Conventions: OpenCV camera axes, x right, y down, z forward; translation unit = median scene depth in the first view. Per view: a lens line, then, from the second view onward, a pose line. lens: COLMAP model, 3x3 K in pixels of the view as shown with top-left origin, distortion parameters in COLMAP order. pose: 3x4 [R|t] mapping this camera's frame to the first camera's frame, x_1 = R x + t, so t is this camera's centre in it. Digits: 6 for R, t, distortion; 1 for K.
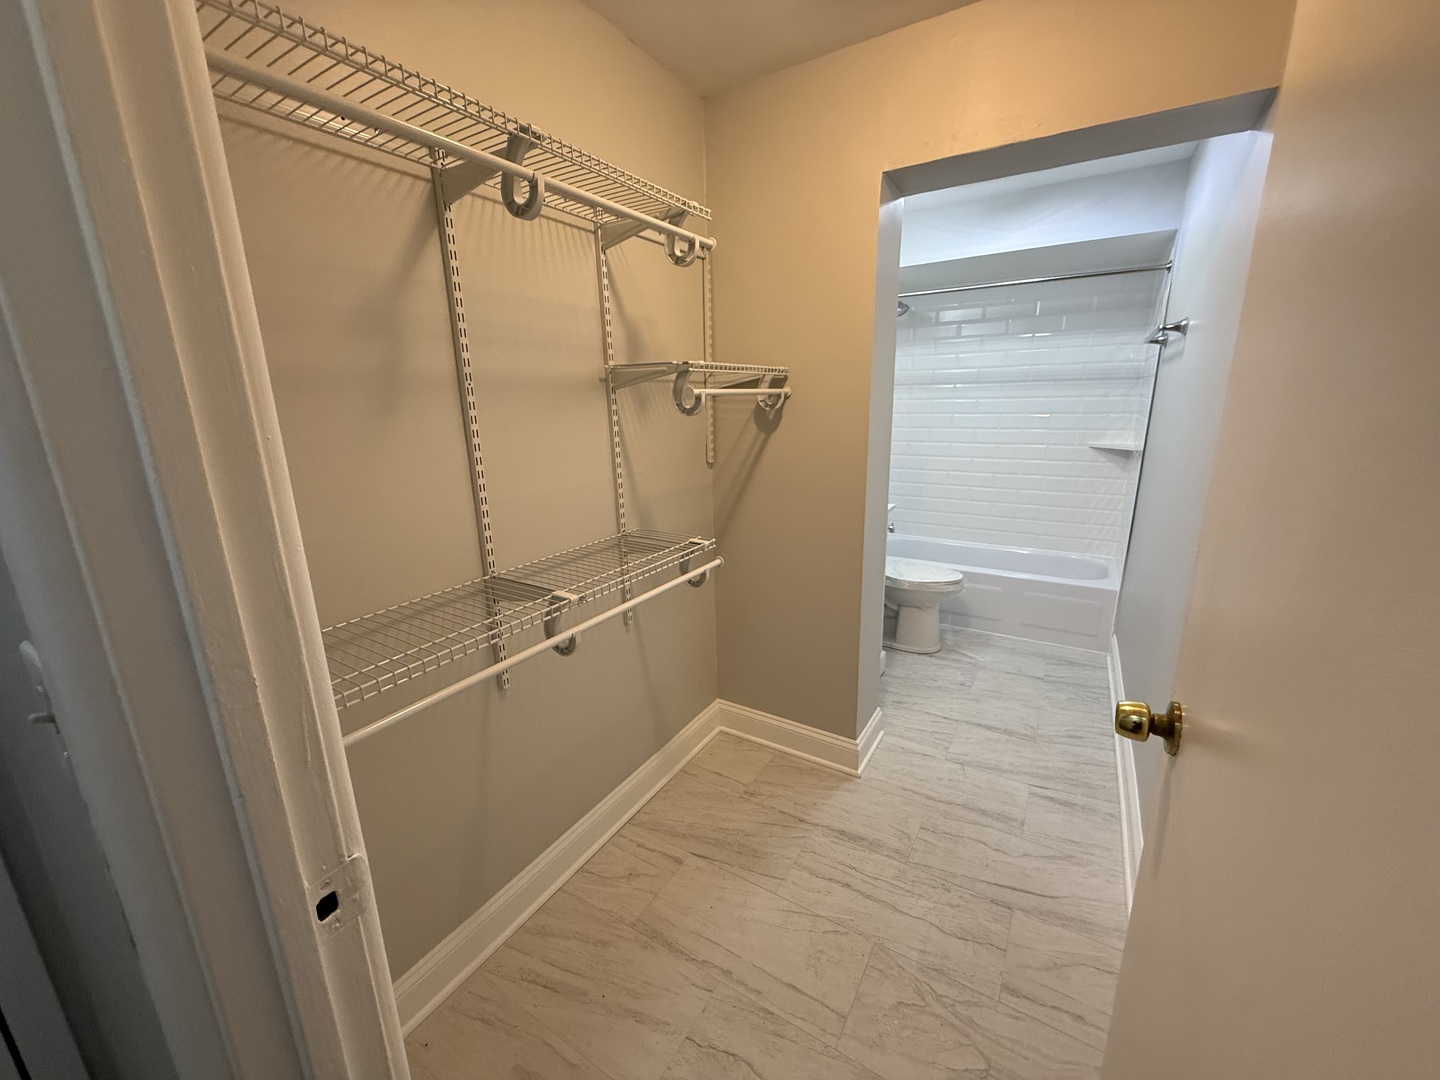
lens RADIAL K [[575.6, 0, 718.9], [0, 575.6, 538.9], [0, 0, 1]] dist [-0.000481, -0.000074]
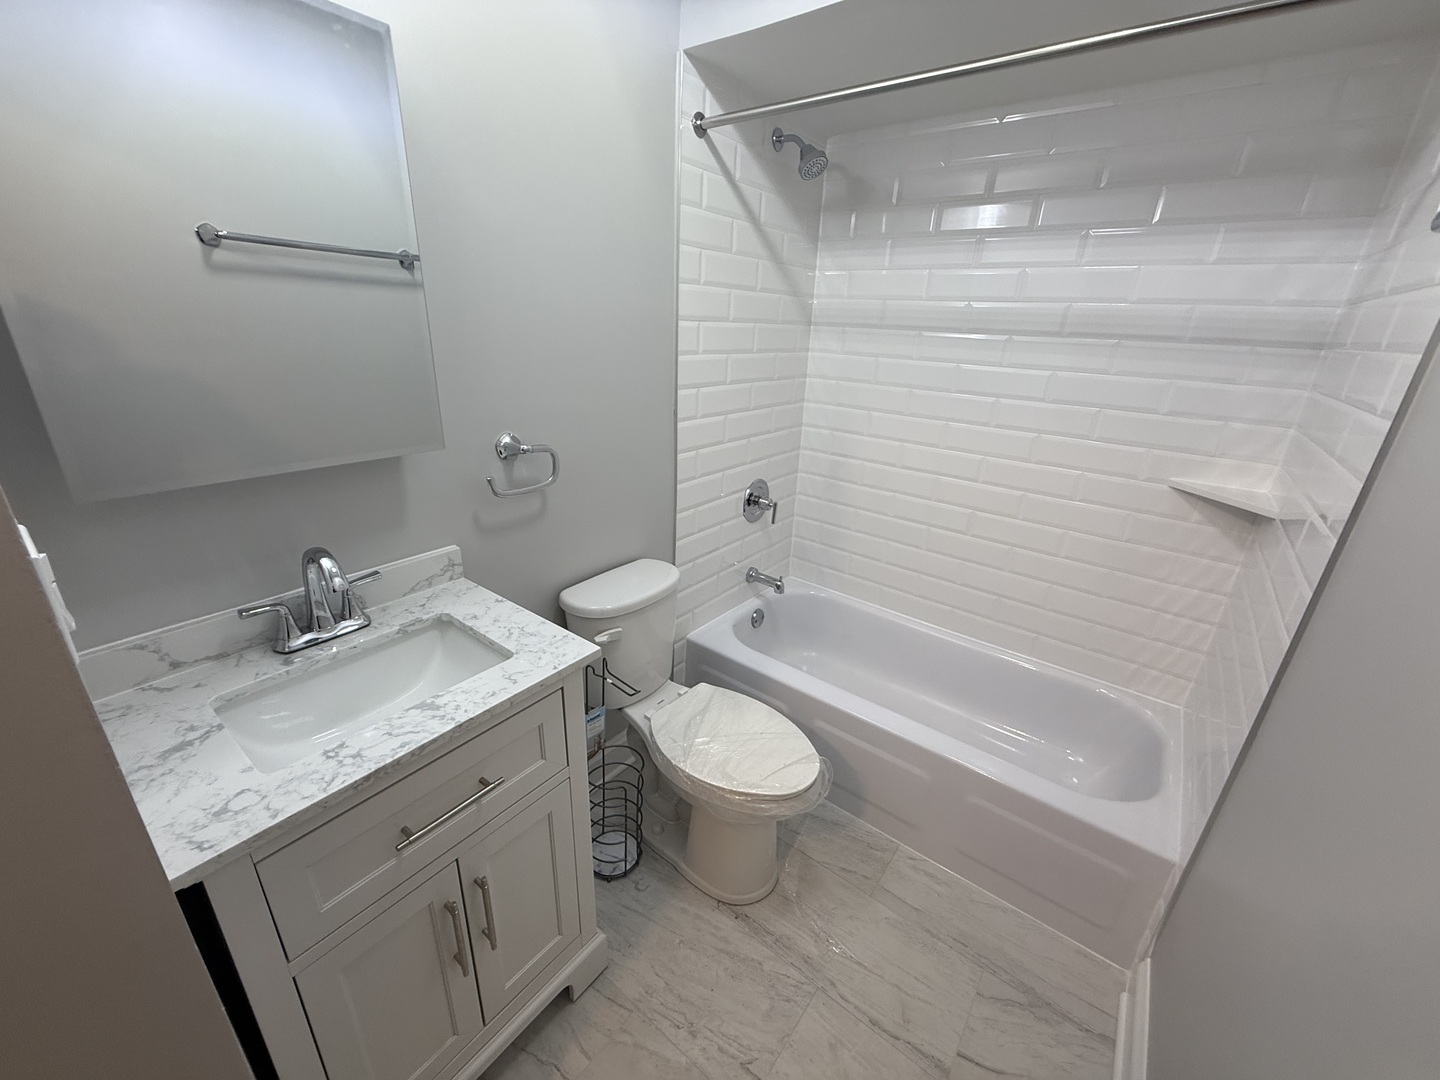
lens RADIAL K [[575.6, 0, 719.2], [0, 575.6, 538.7], [0, 0, 1]] dist [-0.000481, -0.000074]
pose [[0.992170, 0.097569, -0.077969, 0.324417], [-0.088049, 0.989175, 0.117393, -0.144271], [0.088579, -0.109609, 0.990020, 0.506396]]
